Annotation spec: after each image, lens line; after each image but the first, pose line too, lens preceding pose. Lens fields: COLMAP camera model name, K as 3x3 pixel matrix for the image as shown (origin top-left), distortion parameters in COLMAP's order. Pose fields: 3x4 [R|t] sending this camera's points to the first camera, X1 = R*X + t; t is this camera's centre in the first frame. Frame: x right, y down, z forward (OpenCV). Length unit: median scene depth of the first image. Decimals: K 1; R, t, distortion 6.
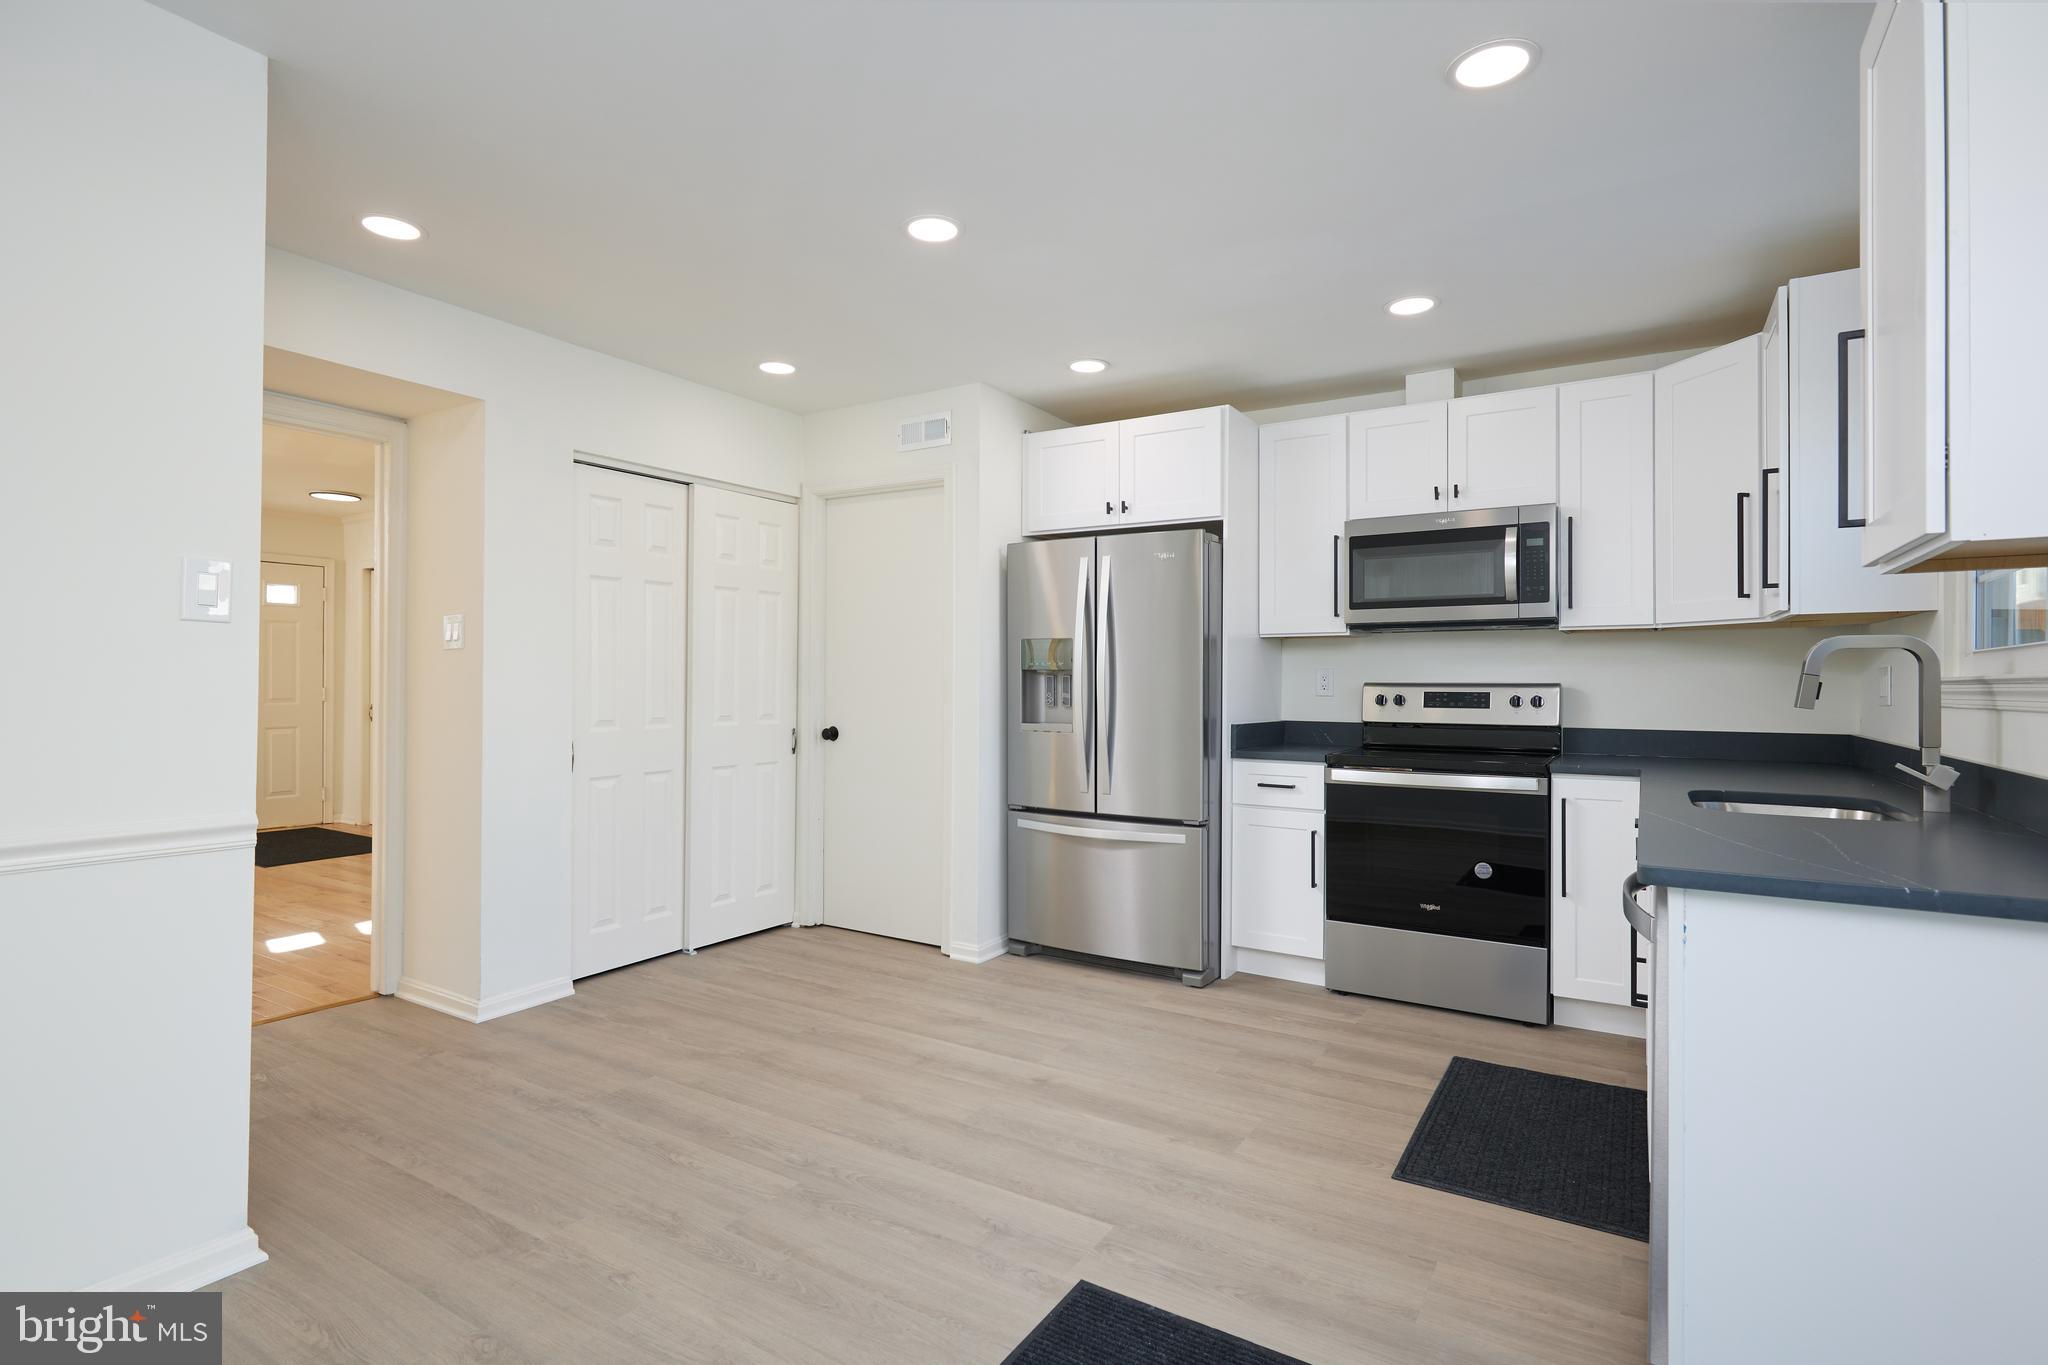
lens RADIAL K [[1002.3, 0, 1032.5], [0, 1002.3, 678.1], [0, 0, 1]] dist [-0.001702, 0.000240]
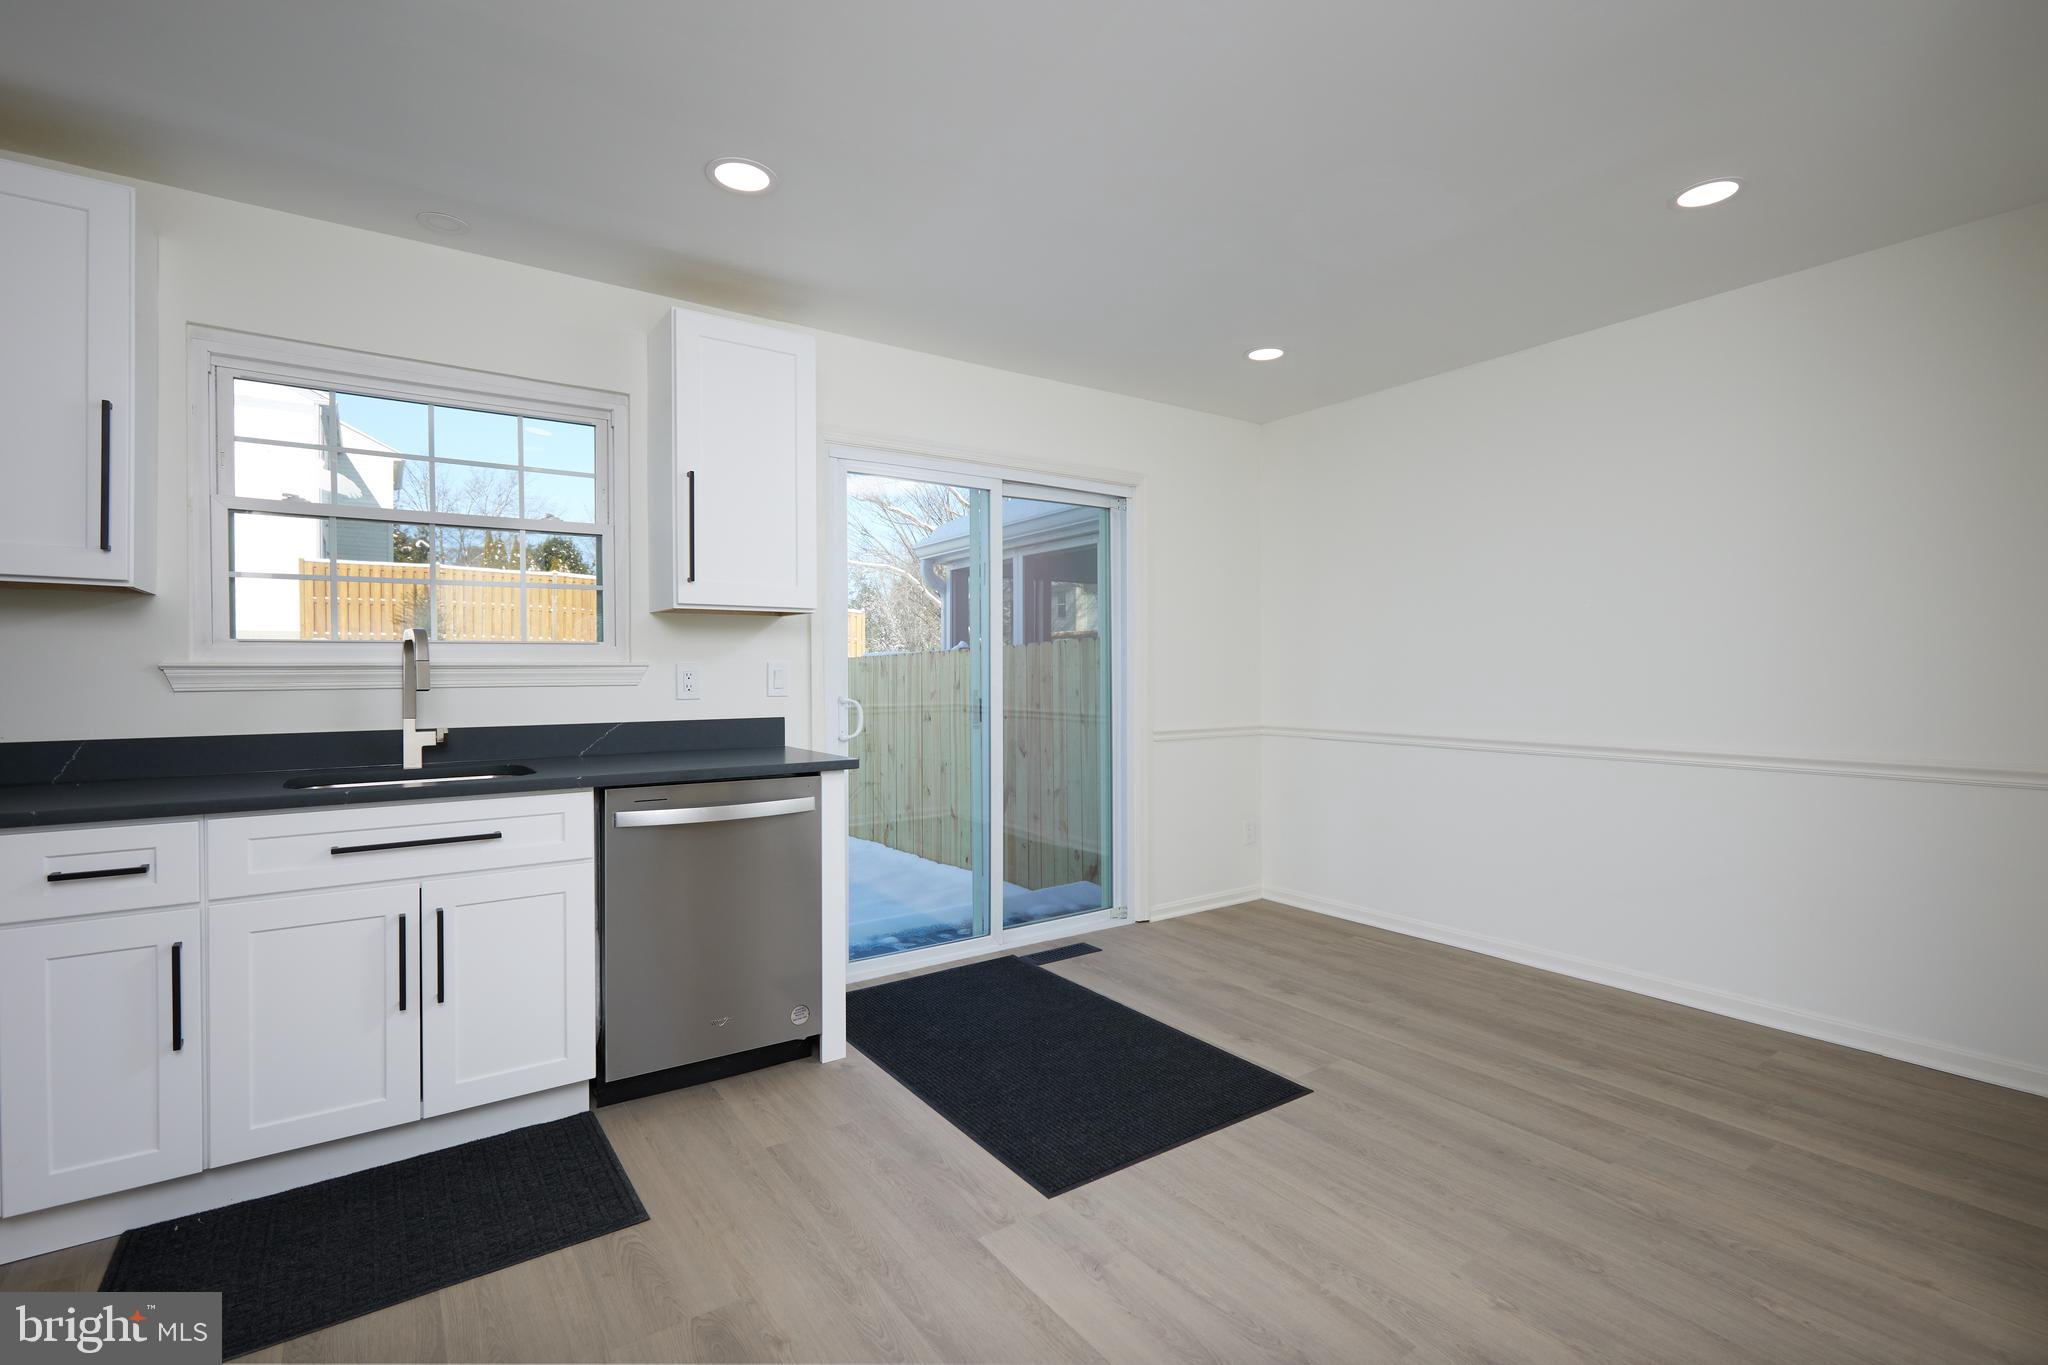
lens RADIAL K [[936.9, 0, 1041.1], [0, 936.9, 676.5], [0, 0, 1]] dist [0.001490, 0.000081]
pose [[-0.922241, -0.004794, 0.386585, -0.188149], [-0.002029, 0.999969, 0.007561, 0.002082], [-0.386610, 0.006189, -0.922223, 1.065432]]
